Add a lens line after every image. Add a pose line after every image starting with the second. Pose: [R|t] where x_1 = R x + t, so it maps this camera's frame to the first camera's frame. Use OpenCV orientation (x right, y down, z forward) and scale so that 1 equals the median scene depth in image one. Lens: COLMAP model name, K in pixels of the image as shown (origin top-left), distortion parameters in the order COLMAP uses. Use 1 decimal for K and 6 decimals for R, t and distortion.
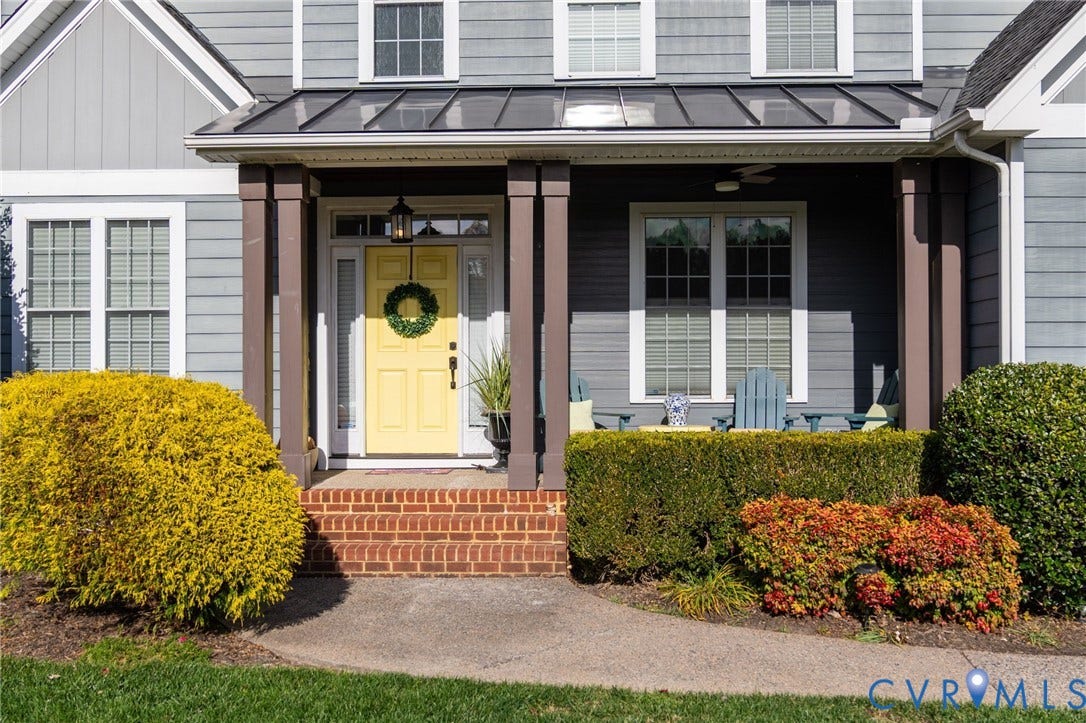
lens RADIAL K [[1081.3, 0, 495.3], [0, 1081.3, 366.9], [0, 0, 1]] dist [-0.001146, -0.002888]
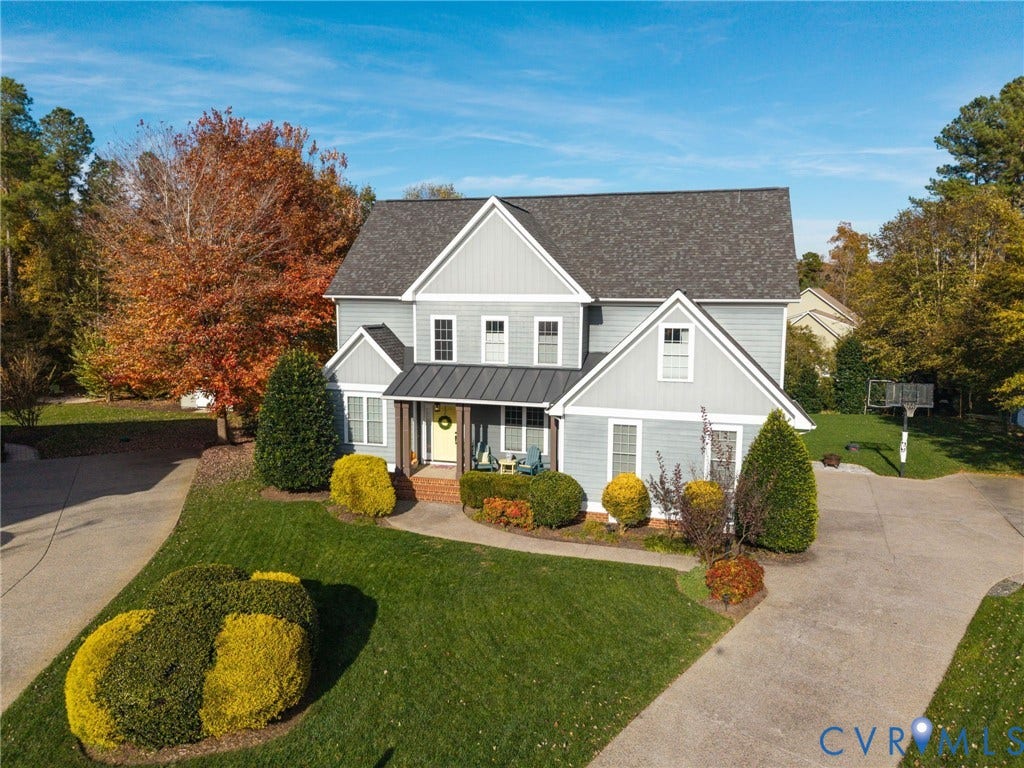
lens RADIAL K [[660.8, 0, 512.0], [0, 660.8, 384.0], [0, 0, 1]] dist [0.021037, -0.001342]
pose [[0.978952, 0.028922, -0.202032, 0.701784], [0.001739, 0.988690, 0.149963, -0.616669], [0.204084, -0.147158, 0.967830, -1.310613]]
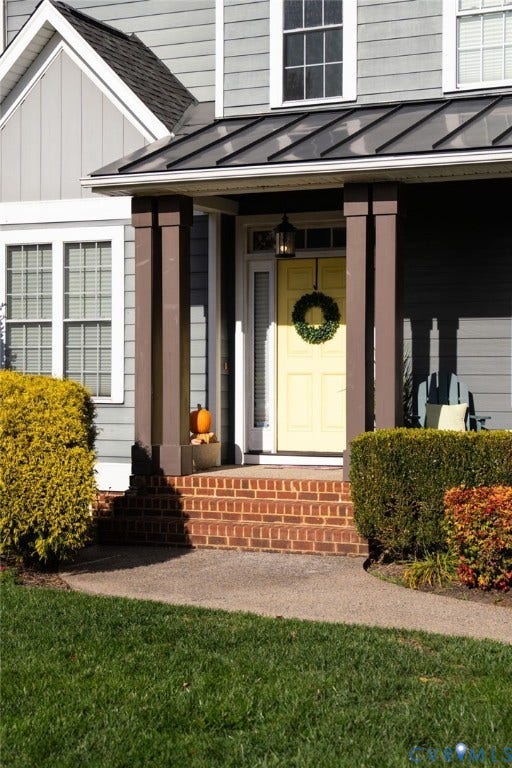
lens RADIAL K [[1351.2, 0, 256.0], [0, 1351.2, 384.0], [0, 0, 1]] dist [0.098929, 0.085562]
pose [[0.925521, 0.007800, -0.378615, 0.449165], [-0.005511, 0.999959, 0.007130, 0.004413], [0.378655, -0.004513, 0.925527, -0.315203]]
